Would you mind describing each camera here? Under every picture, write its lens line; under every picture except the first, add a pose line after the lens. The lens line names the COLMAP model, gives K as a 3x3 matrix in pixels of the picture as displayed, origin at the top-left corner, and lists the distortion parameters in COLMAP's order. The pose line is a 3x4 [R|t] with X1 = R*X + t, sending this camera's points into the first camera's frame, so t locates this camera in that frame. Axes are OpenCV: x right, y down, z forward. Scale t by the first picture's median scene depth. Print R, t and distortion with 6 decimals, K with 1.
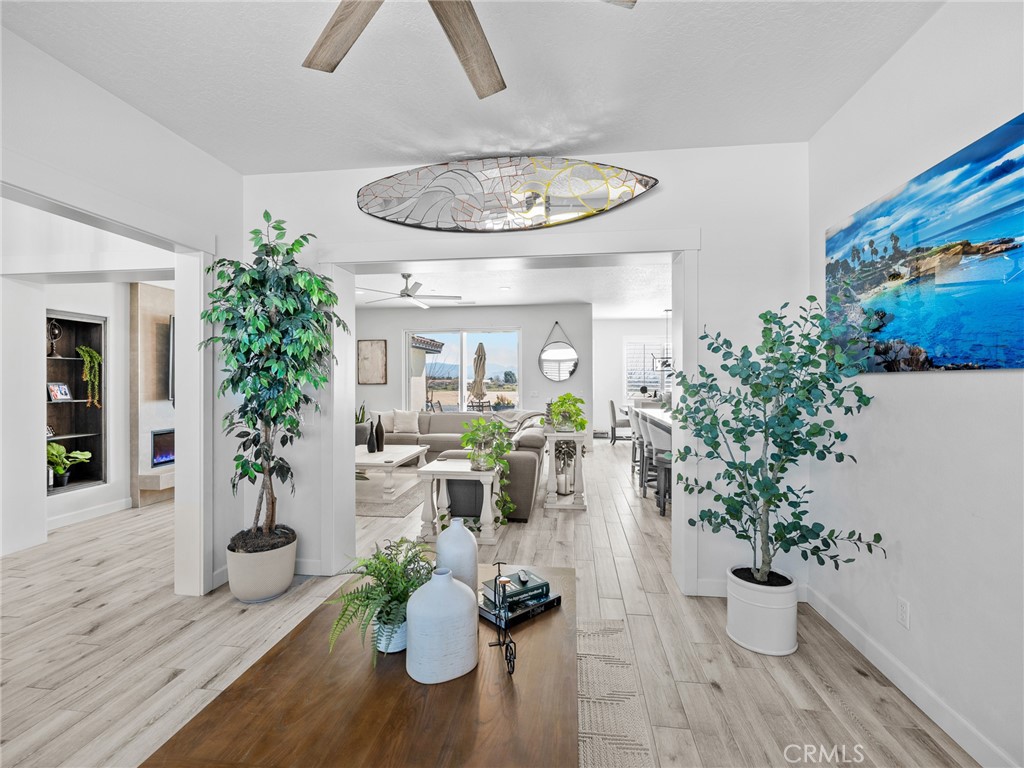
lens RADIAL K [[467.6, 0, 512.8], [0, 467.6, 381.5], [0, 0, 1]] dist [-0.000518, -0.000066]
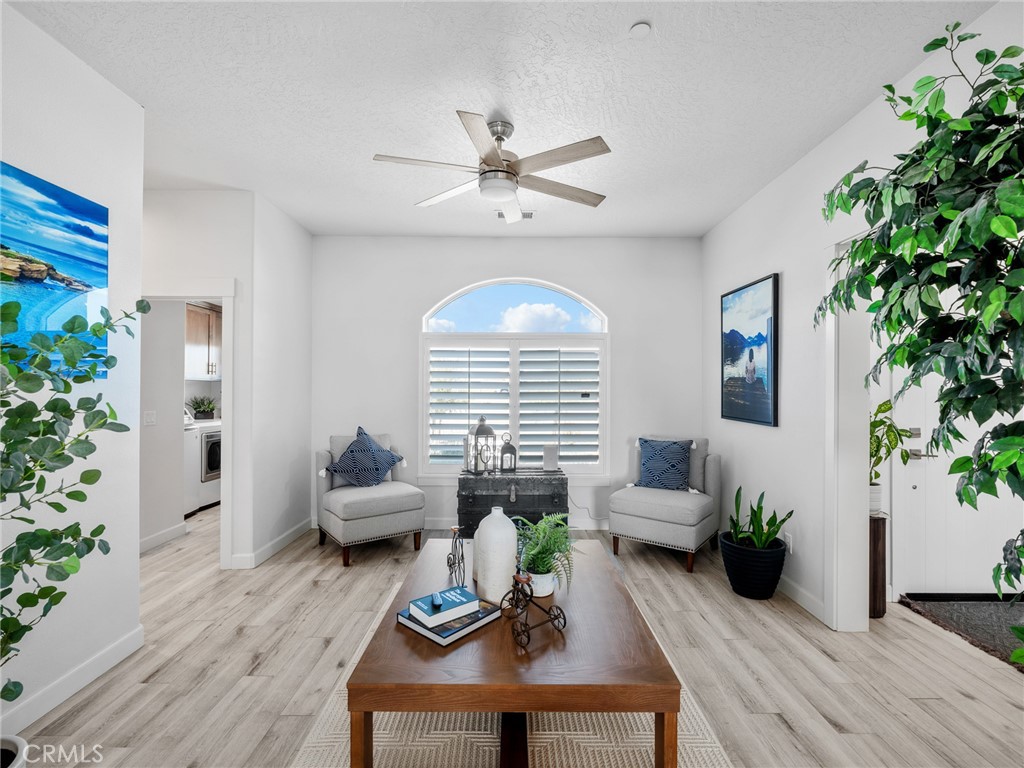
lens RADIAL K [[467.6, 0, 511.2], [0, 467.6, 385.0], [0, 0, 1]] dist [-0.000518, -0.000066]
pose [[-0.991500, -0.004080, -0.130045, -0.001970], [-0.003625, 0.999986, -0.003739, -0.006450], [0.130059, -0.003236, -0.991501, 2.222703]]
